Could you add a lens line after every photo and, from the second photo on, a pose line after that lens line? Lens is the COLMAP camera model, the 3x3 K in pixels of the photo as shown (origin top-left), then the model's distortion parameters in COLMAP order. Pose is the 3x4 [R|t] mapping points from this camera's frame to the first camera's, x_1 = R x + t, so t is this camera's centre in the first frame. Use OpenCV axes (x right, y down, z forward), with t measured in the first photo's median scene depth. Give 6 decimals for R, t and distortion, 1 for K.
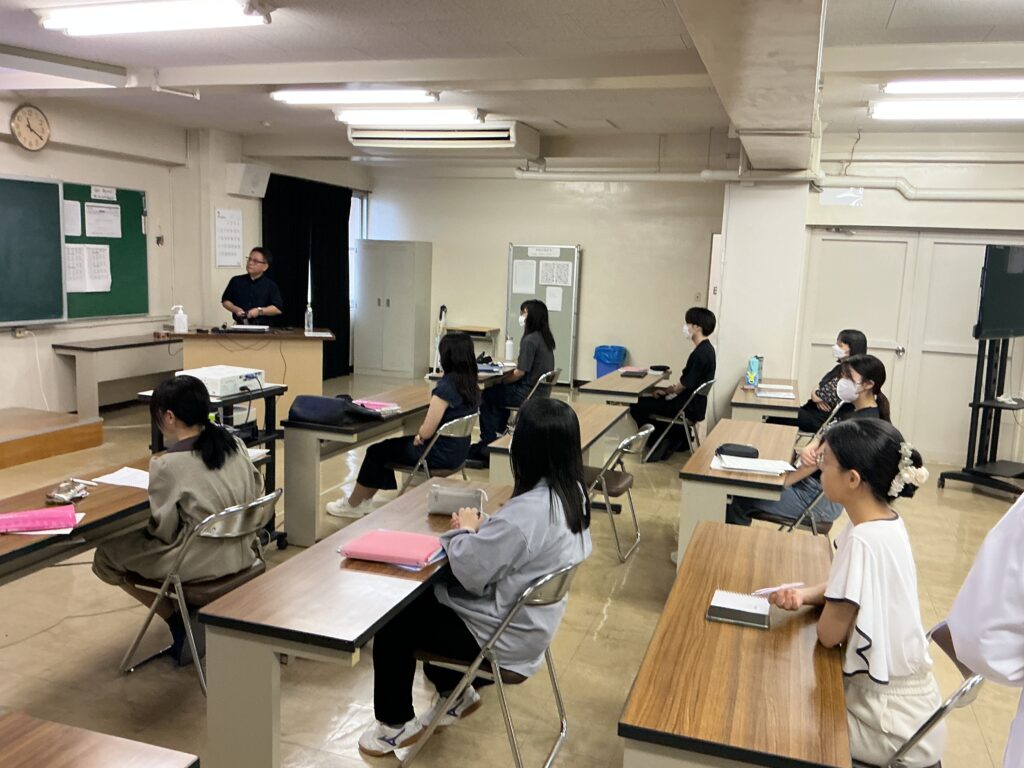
lens RADIAL K [[860.2, 0, 514.7], [0, 860.2, 379.9], [0, 0, 1]] dist [0.019539, -0.049814]
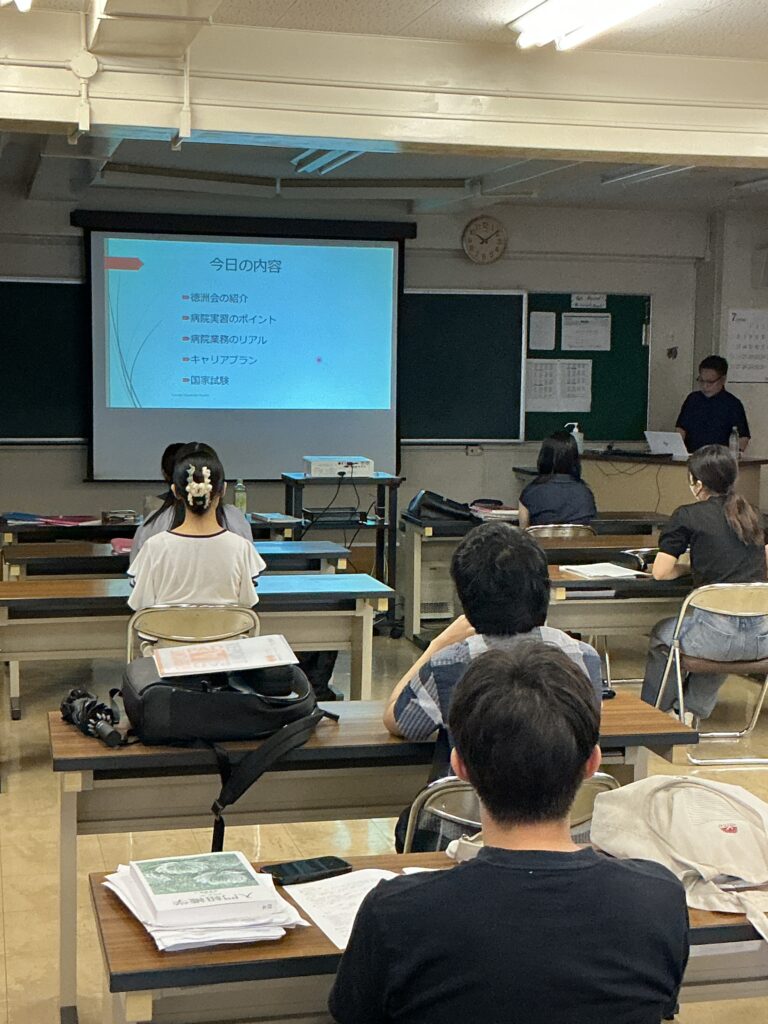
lens RADIAL K [[1583.5, 0, 384.0], [0, 1583.5, 512.0], [0, 0, 1]] dist [0.030570, 0.073810]
pose [[0.547689, 0.042513, -0.835601, 0.795506], [-0.106102, 0.994174, -0.018963, 0.051813], [0.829927, 0.099045, 0.549009, -0.040382]]
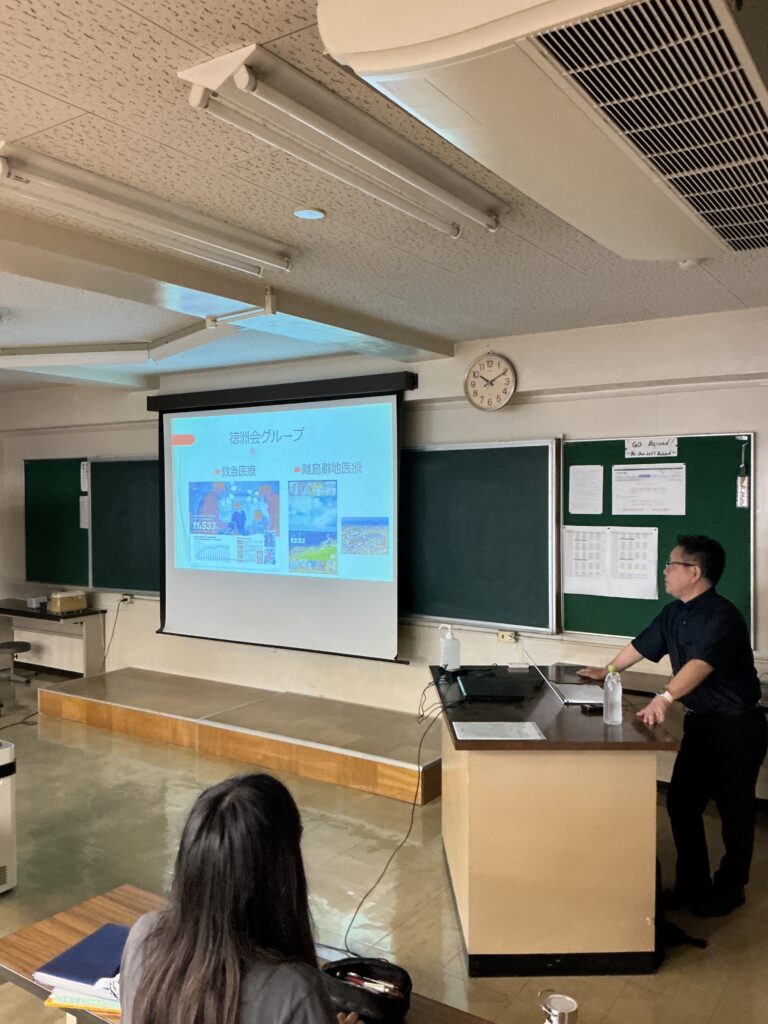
lens RADIAL K [[842.4, 0, 384.0], [0, 842.4, 512.0], [0, 0, 1]] dist [0.137014, -0.277627]
pose [[-0.263653, -0.017069, -0.964467, 0.191299], [-0.139803, 0.989963, 0.020697, -0.160088], [0.954433, 0.140292, -0.263393, 1.019106]]
